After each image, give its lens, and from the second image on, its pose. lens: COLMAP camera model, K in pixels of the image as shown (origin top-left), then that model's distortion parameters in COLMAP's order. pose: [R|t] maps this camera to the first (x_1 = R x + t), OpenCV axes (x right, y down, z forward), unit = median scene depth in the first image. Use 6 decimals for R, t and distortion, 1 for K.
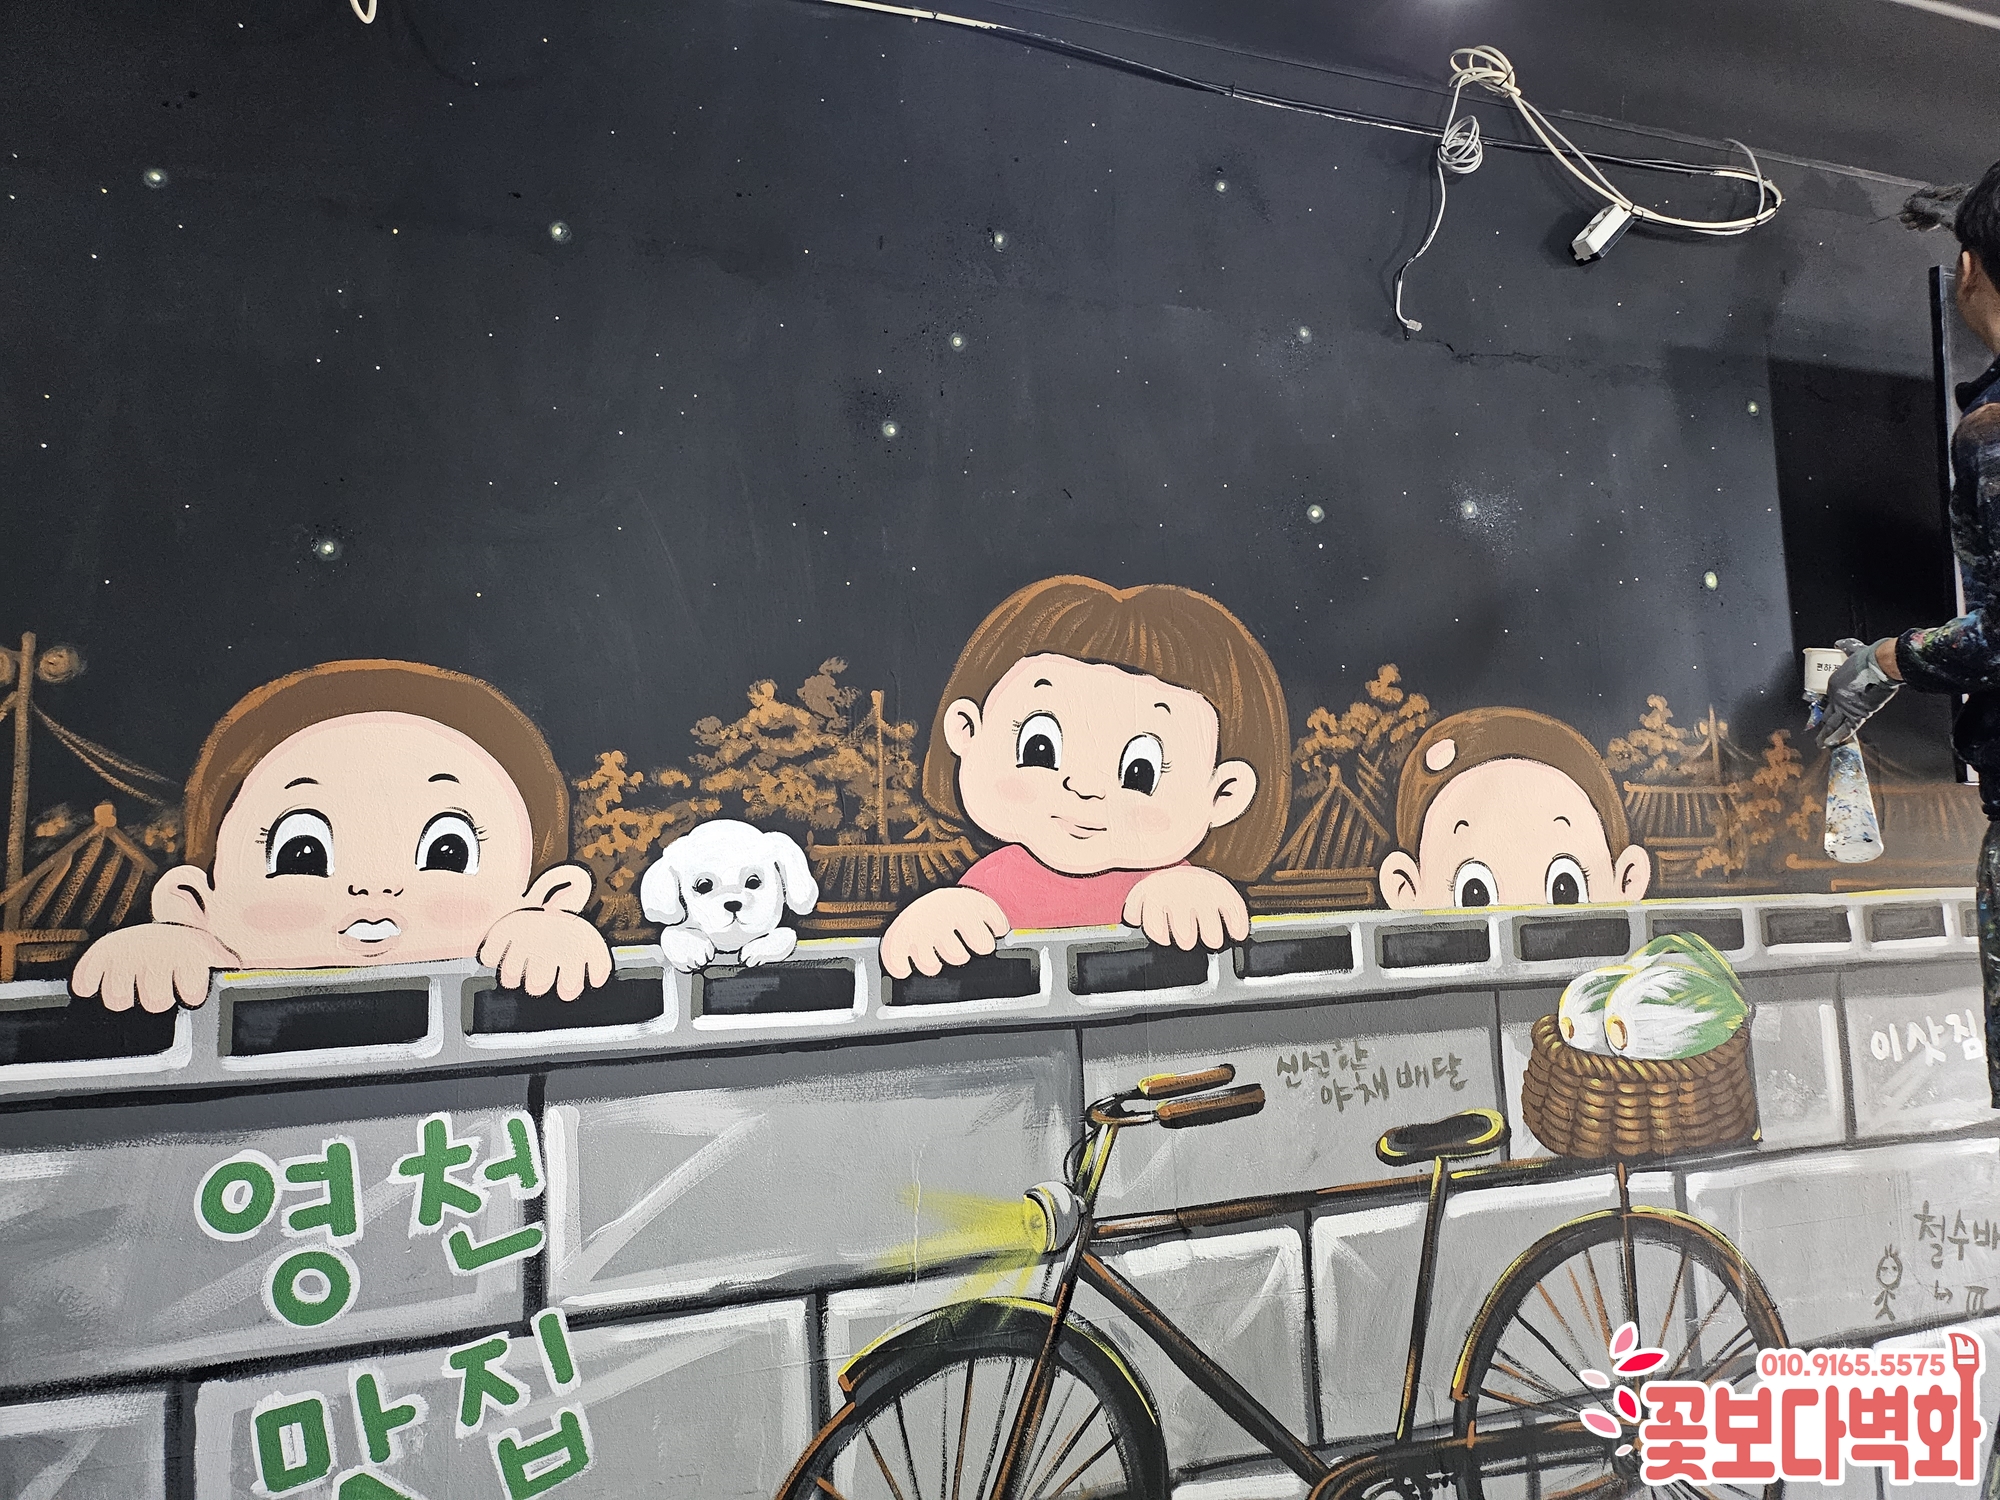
lens RADIAL K [[1369.7, 0, 1015.5], [0, 1369.7, 718.4], [0, 0, 1]] dist [0.076269, -0.075332]
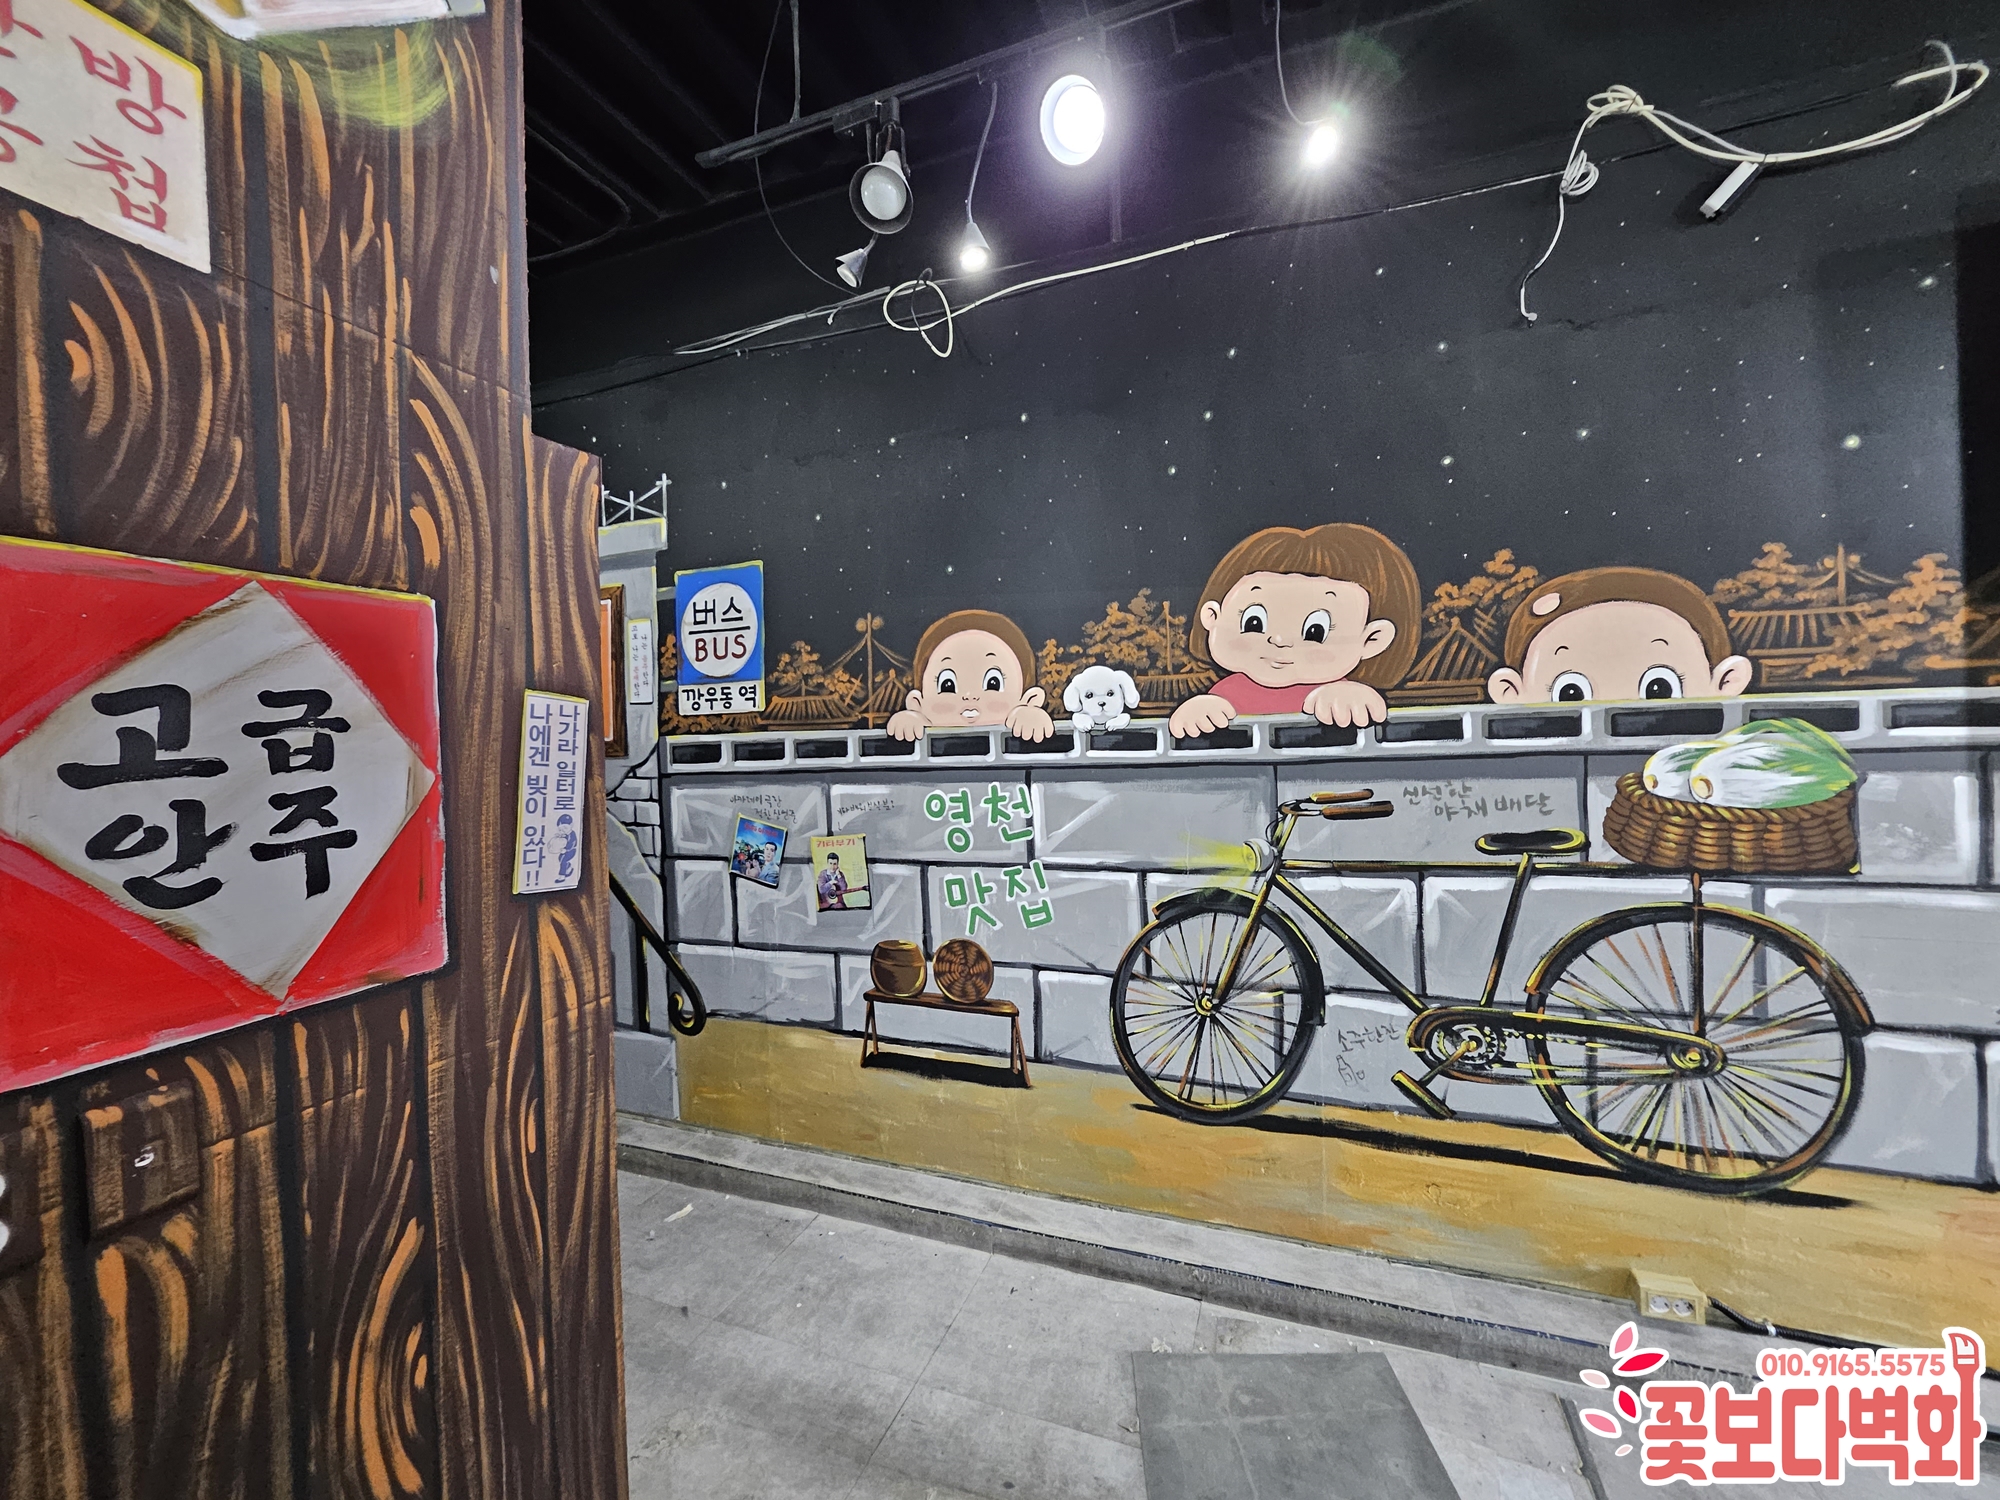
lens RADIAL K [[790.4, 0, 998.1], [0, 790.4, 745.7], [0, 0, 1]] dist [-0.009232, 0.000421]
pose [[0.756111, 0.012912, -0.654316, 0.451284], [0.078128, 0.990874, 0.109836, 0.041410], [0.649763, -0.134169, 0.748202, -0.082724]]
